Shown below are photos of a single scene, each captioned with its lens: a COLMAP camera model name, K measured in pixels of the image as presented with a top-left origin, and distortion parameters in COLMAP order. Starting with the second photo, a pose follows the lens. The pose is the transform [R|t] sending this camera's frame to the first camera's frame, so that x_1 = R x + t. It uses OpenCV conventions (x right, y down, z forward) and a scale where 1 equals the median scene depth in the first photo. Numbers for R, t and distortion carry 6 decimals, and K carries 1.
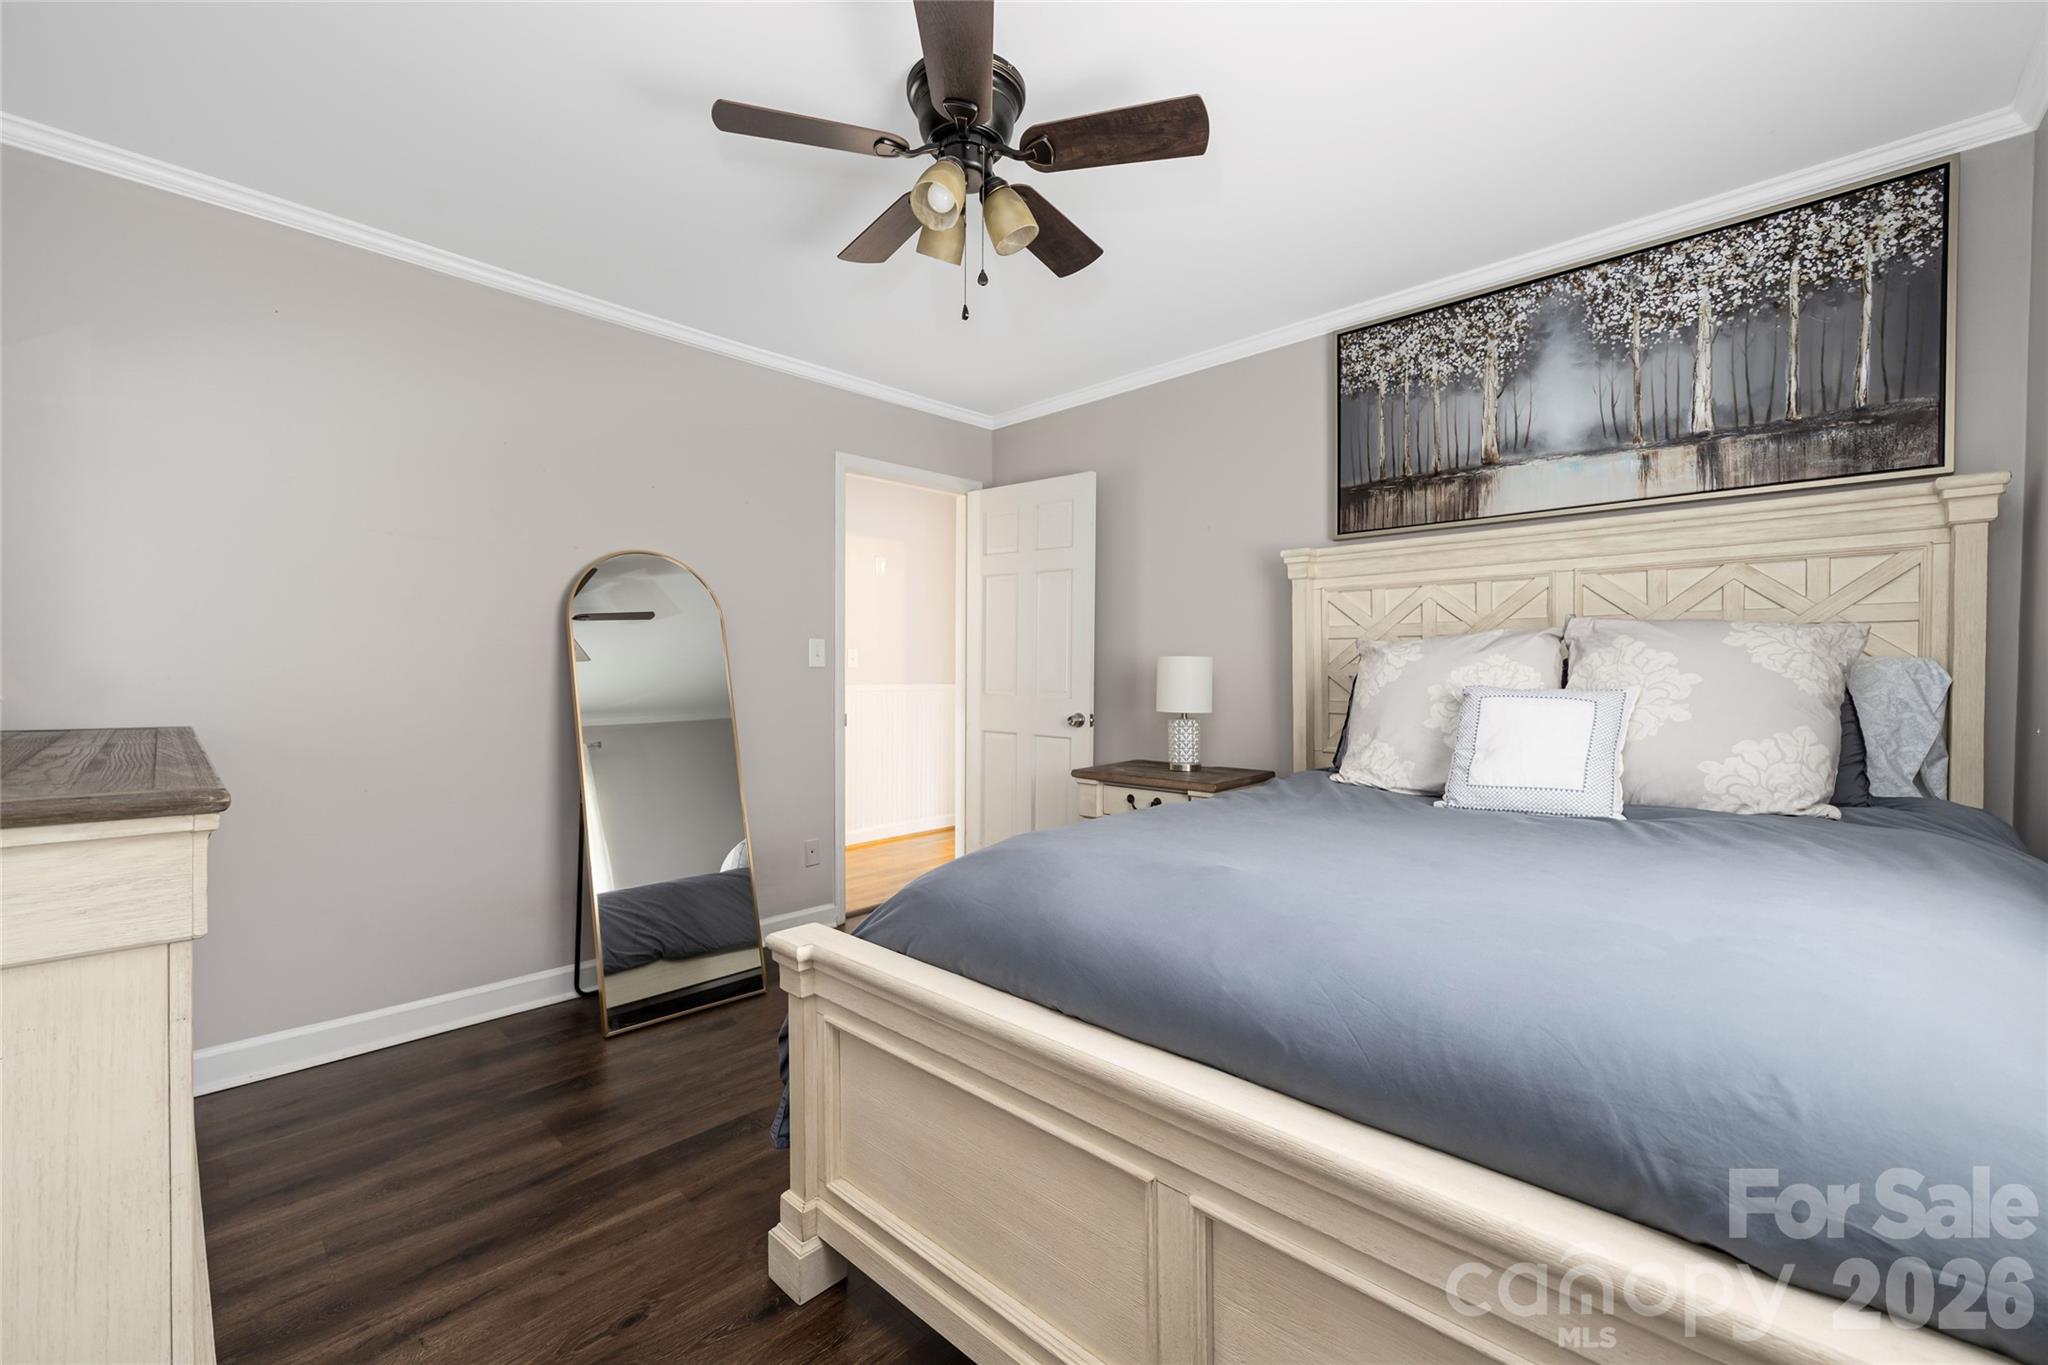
lens RADIAL K [[828.5, 0, 1021.0], [0, 828.5, 666.4], [0, 0, 1]] dist [-0.002112, 0.000305]
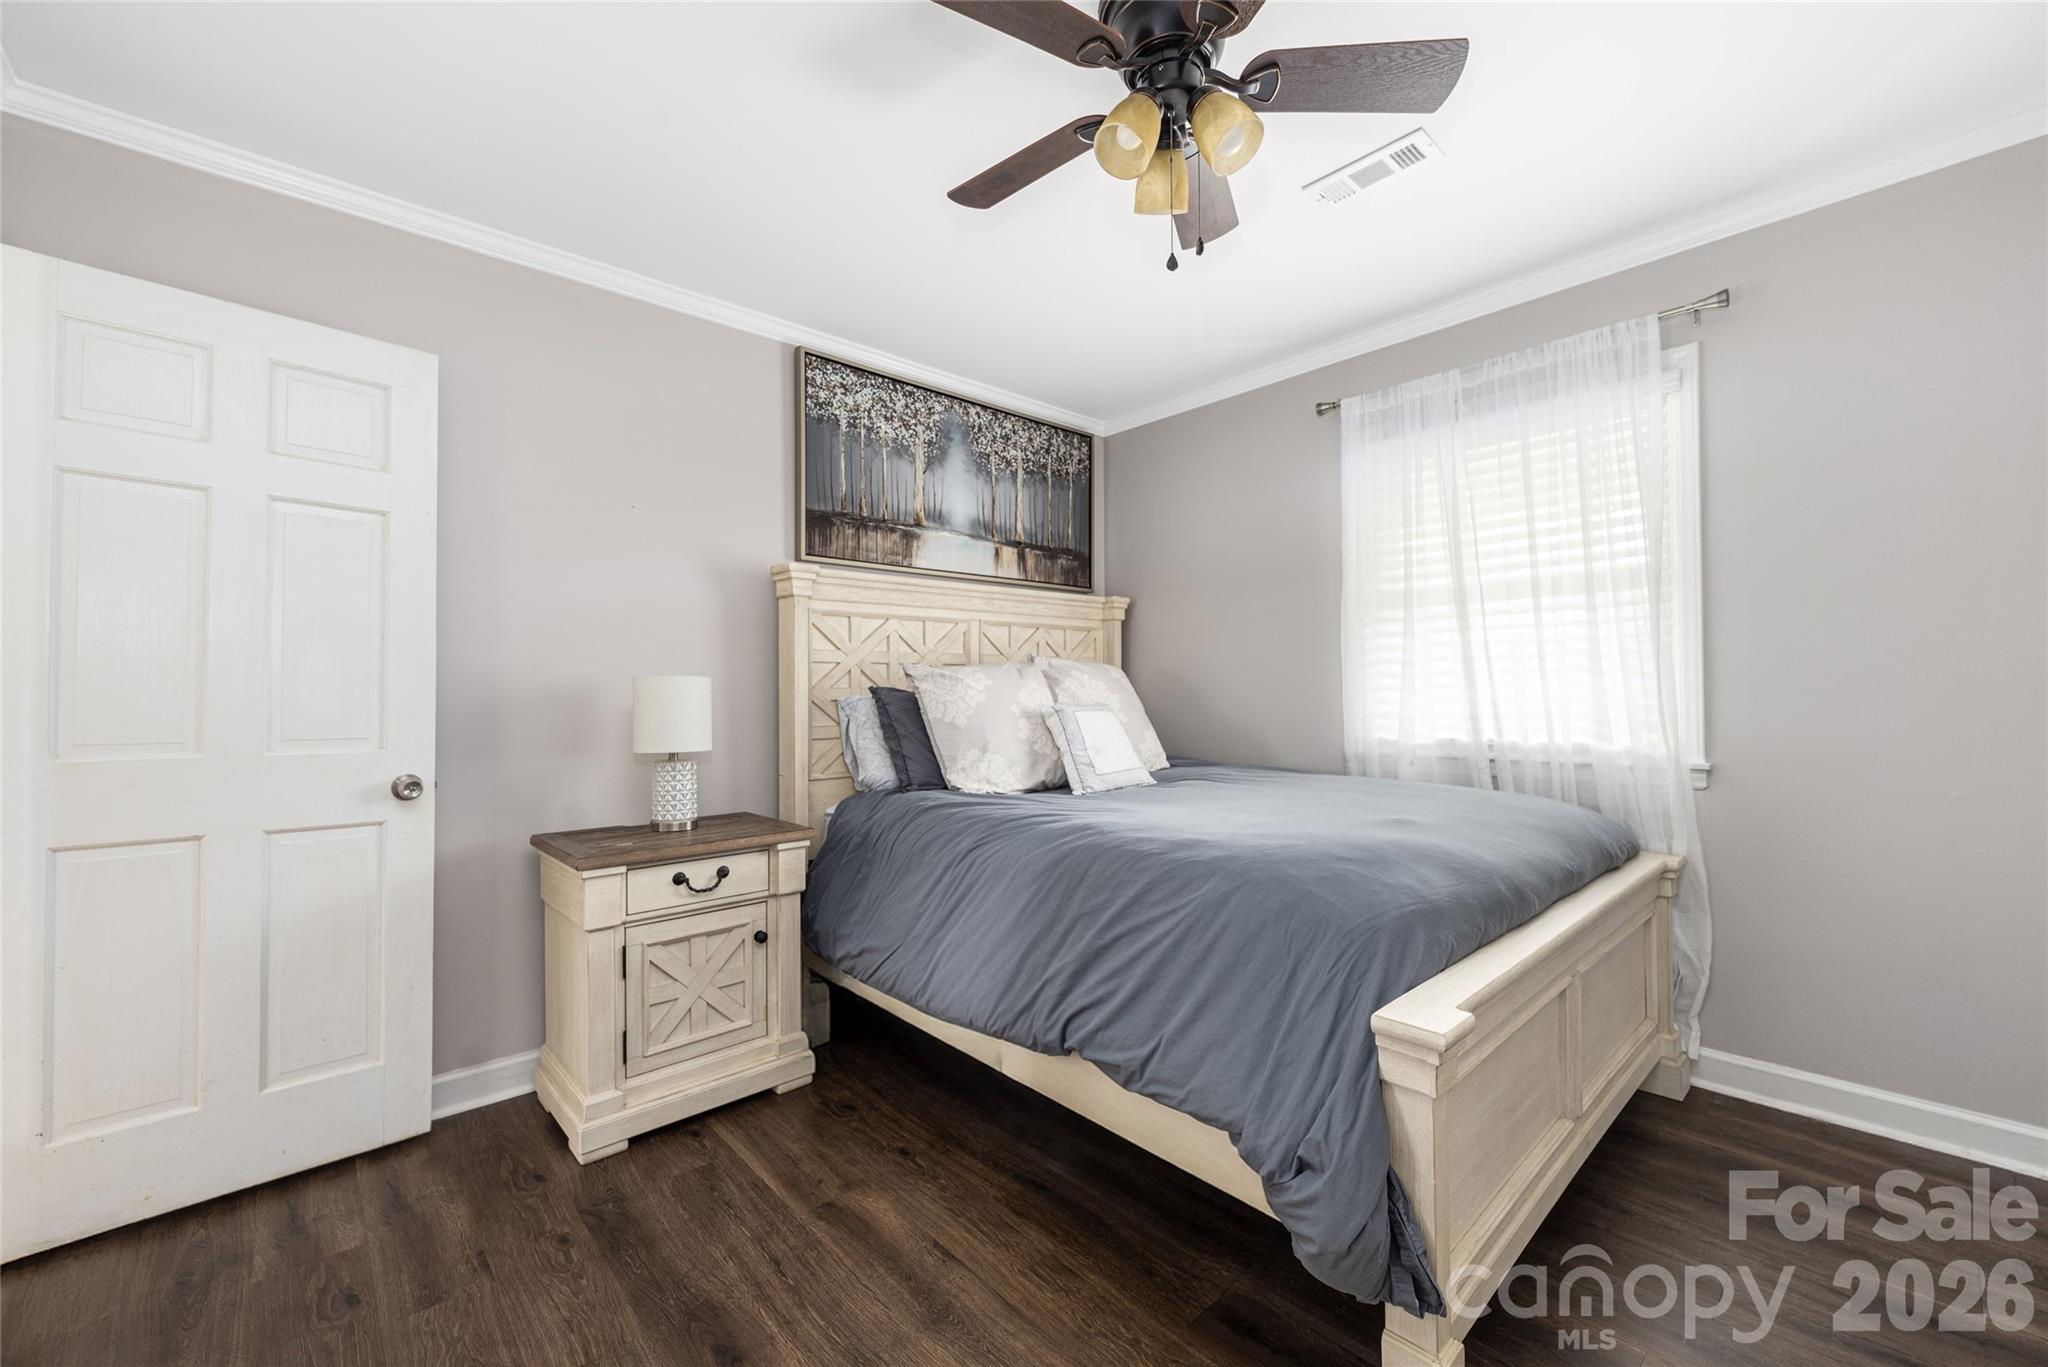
lens RADIAL K [[828.5, 0, 1021.0], [0, 828.5, 667.4], [0, 0, 1]] dist [-0.002112, 0.000305]
pose [[0.076969, 0.035763, 0.996392, -0.637147], [0.006504, 0.999317, -0.036370, 0.010240], [-0.997012, 0.009280, 0.076684, 0.769382]]
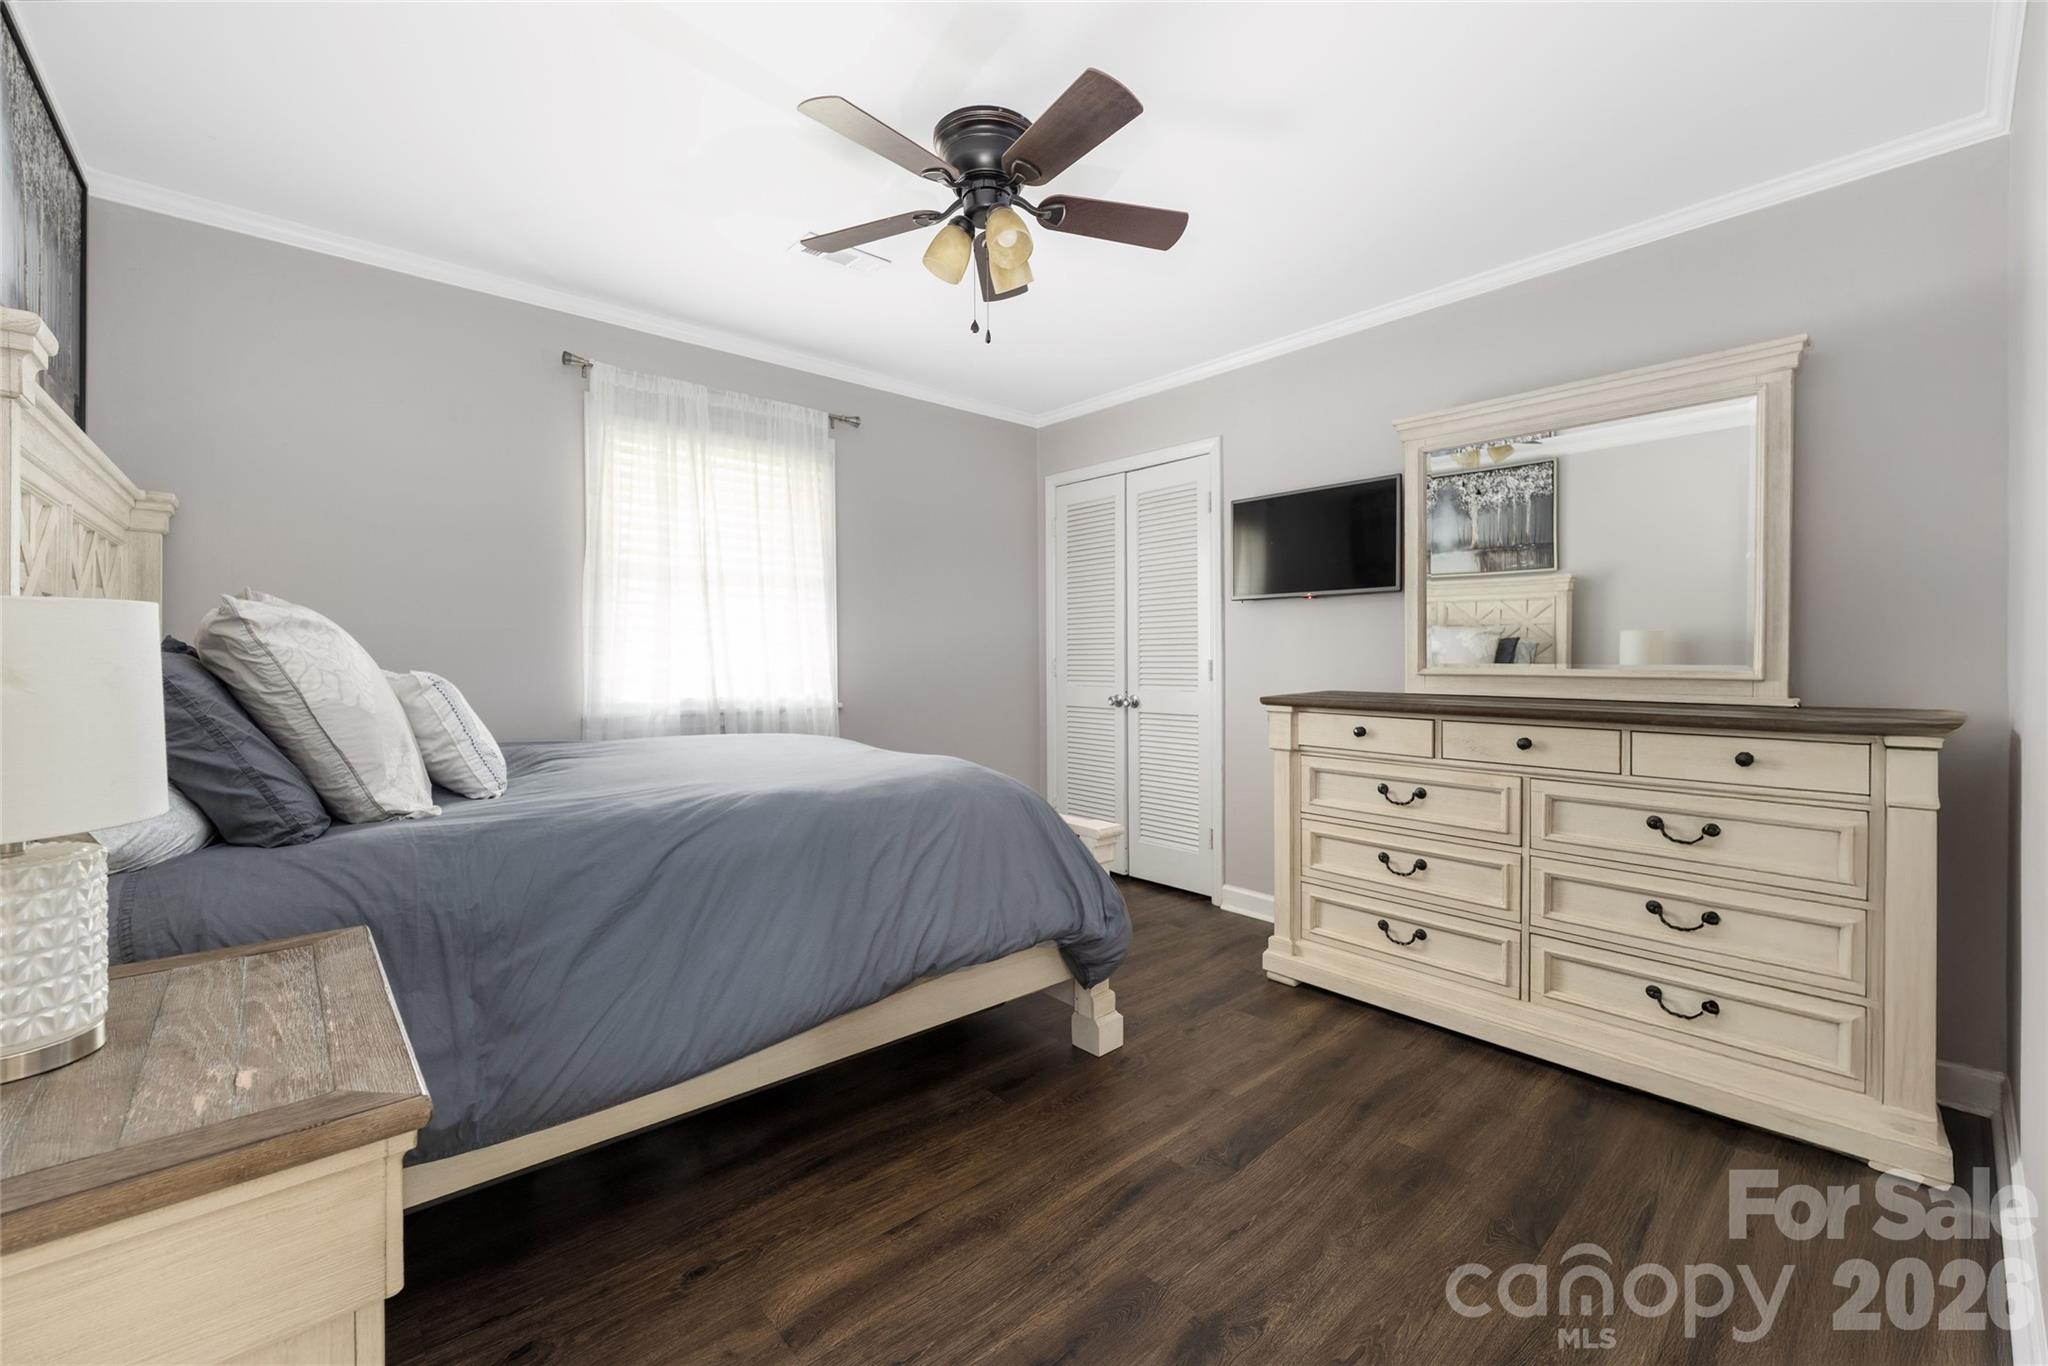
lens RADIAL K [[824.1, 0, 1028.8], [0, 824.1, 645.3], [0, 0, 1]] dist [-0.001872, -0.000053]
pose [[-0.997178, 0.000785, 0.075064, -0.142476], [-0.000228, 0.999909, -0.013478, 0.004590], [-0.075068, -0.013457, -0.997088, 1.488404]]
